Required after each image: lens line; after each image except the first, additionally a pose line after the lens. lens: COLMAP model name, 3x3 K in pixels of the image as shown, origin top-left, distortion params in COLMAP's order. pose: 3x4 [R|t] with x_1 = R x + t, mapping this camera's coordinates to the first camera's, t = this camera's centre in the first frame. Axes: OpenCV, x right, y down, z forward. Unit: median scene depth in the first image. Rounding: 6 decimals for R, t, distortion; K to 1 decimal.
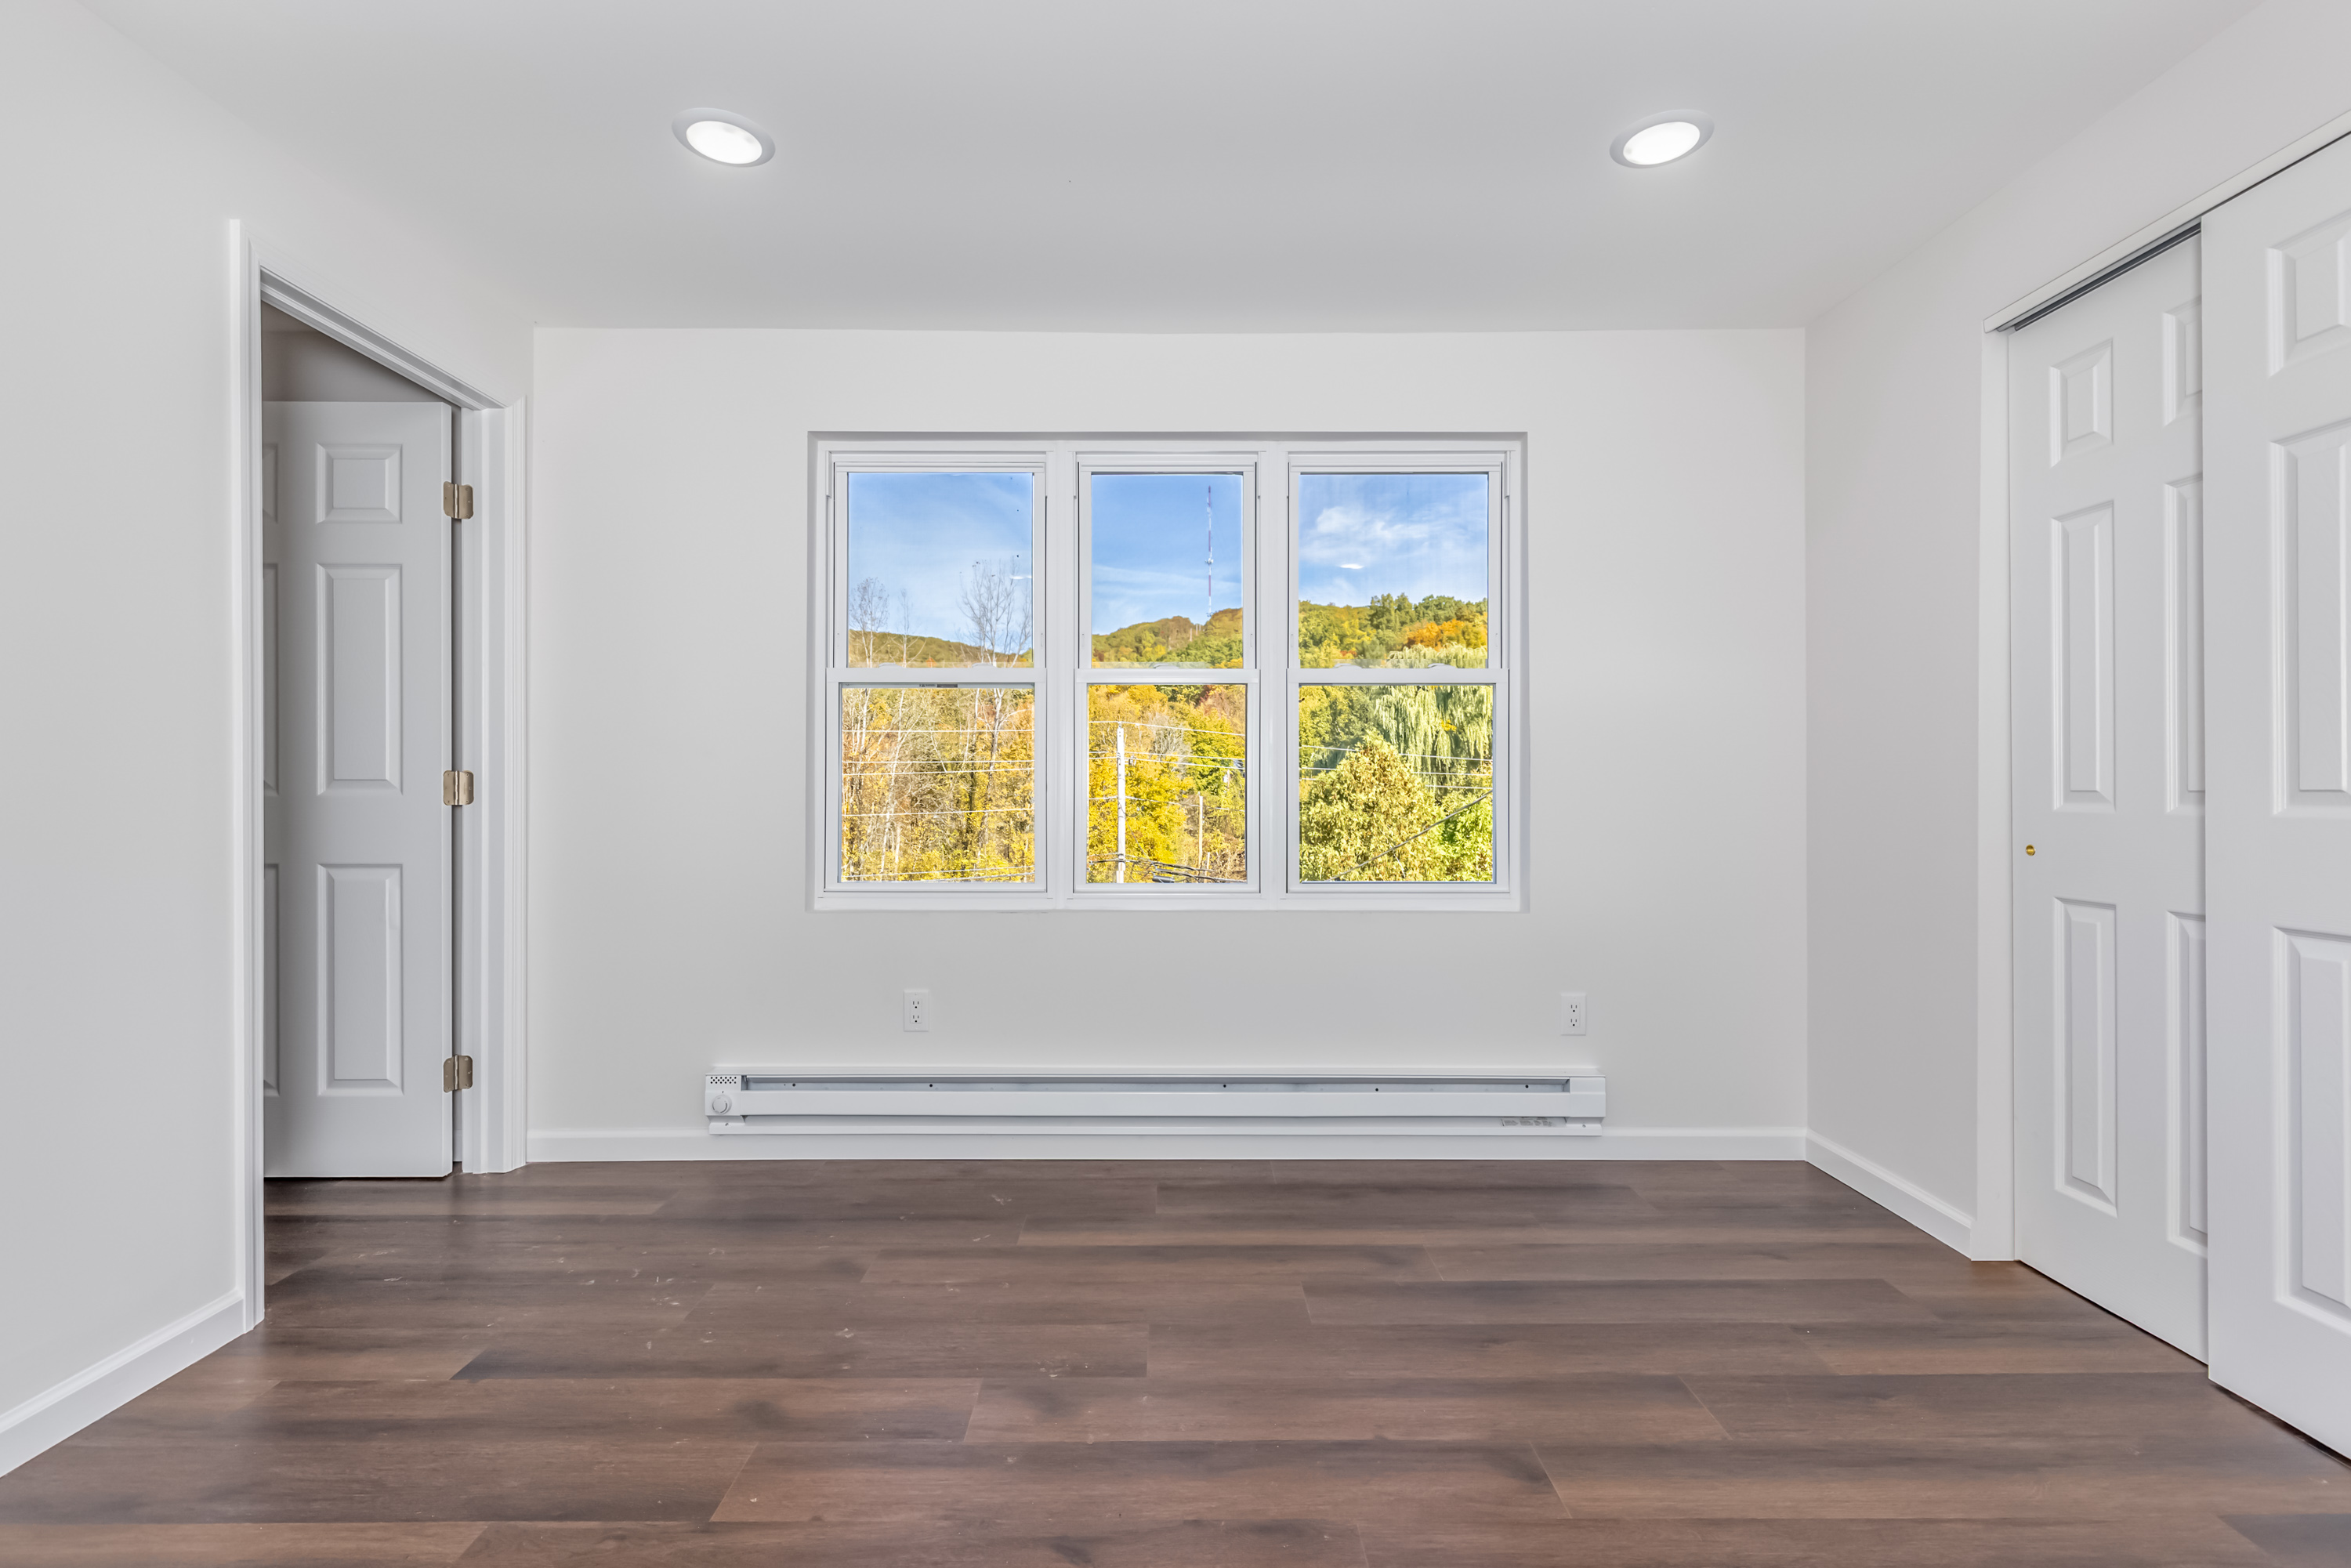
lens RADIAL K [[1064.1, 0, 1179.6], [0, 1064.1, 789.9], [0, 0, 1]] dist [0.005727, -0.001294]
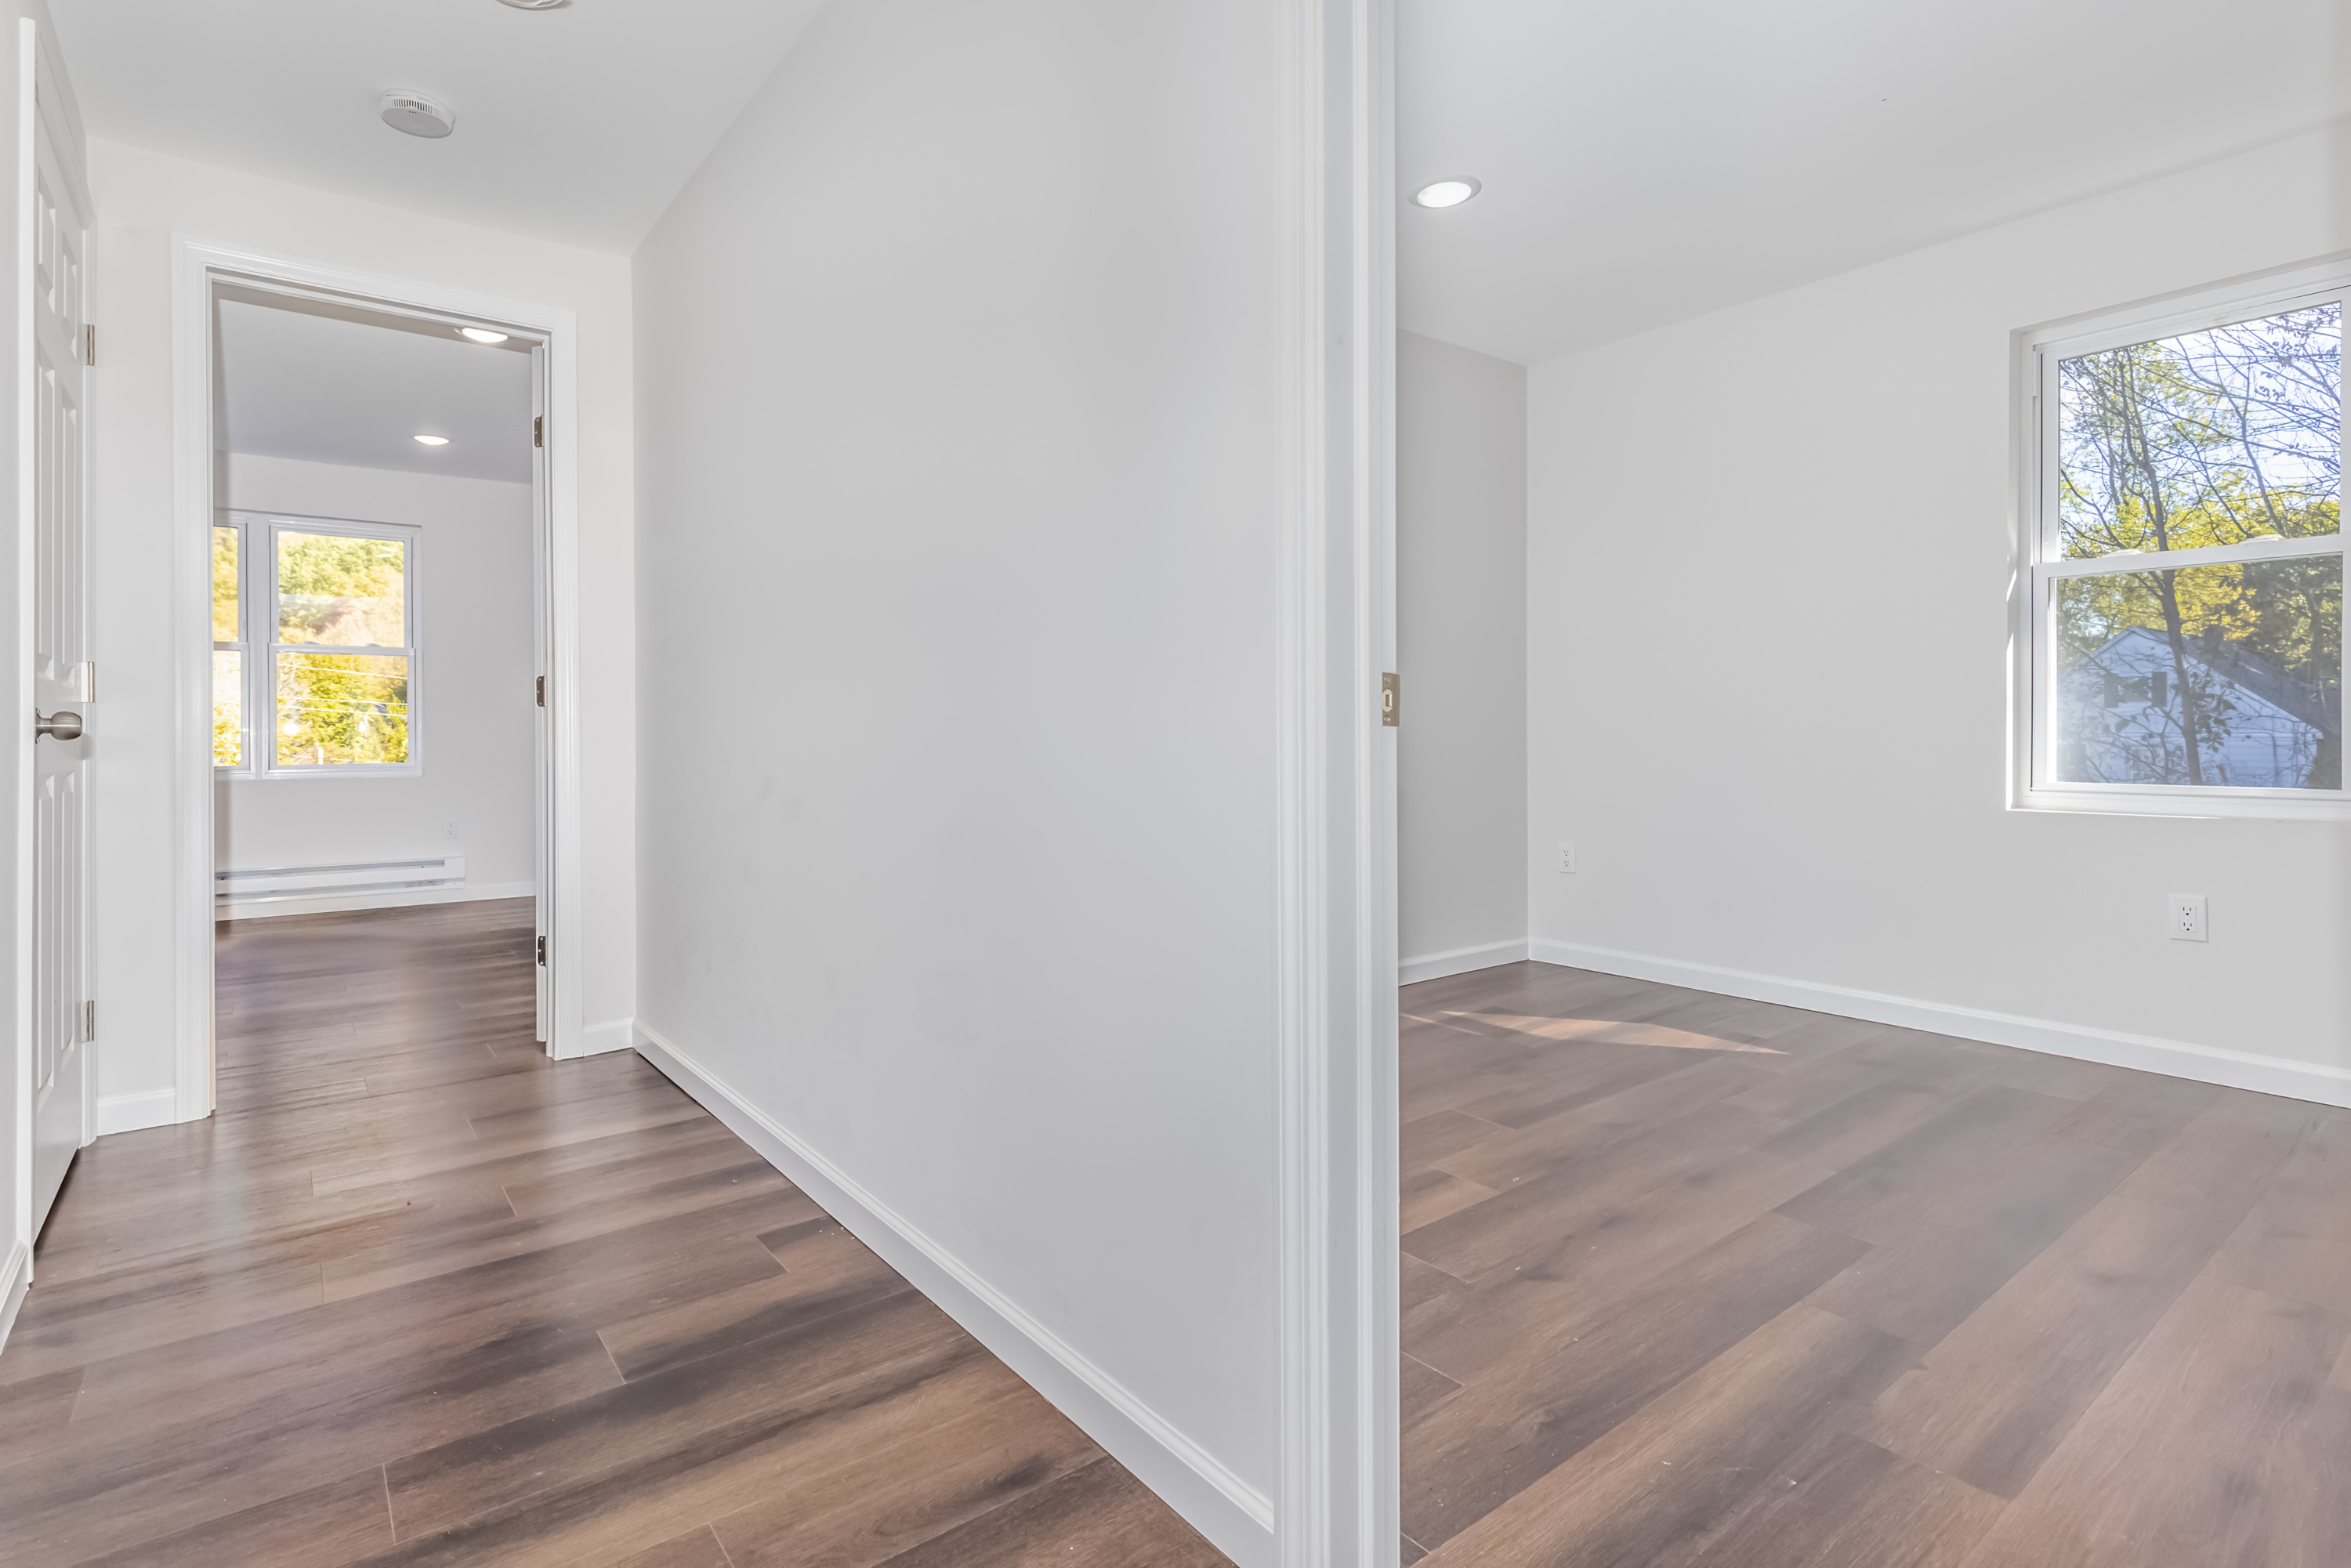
lens RADIAL K [[1124.1, 0, 1121.5], [0, 1124.1, 737.6], [0, 0, 1]] dist [0.003178, 0.000079]
pose [[0.805443, -0.003258, 0.592665, 0.153577], [0.004475, 0.999990, -0.000584, 0.057758], [-0.592657, 0.003122, 0.805449, -1.528901]]
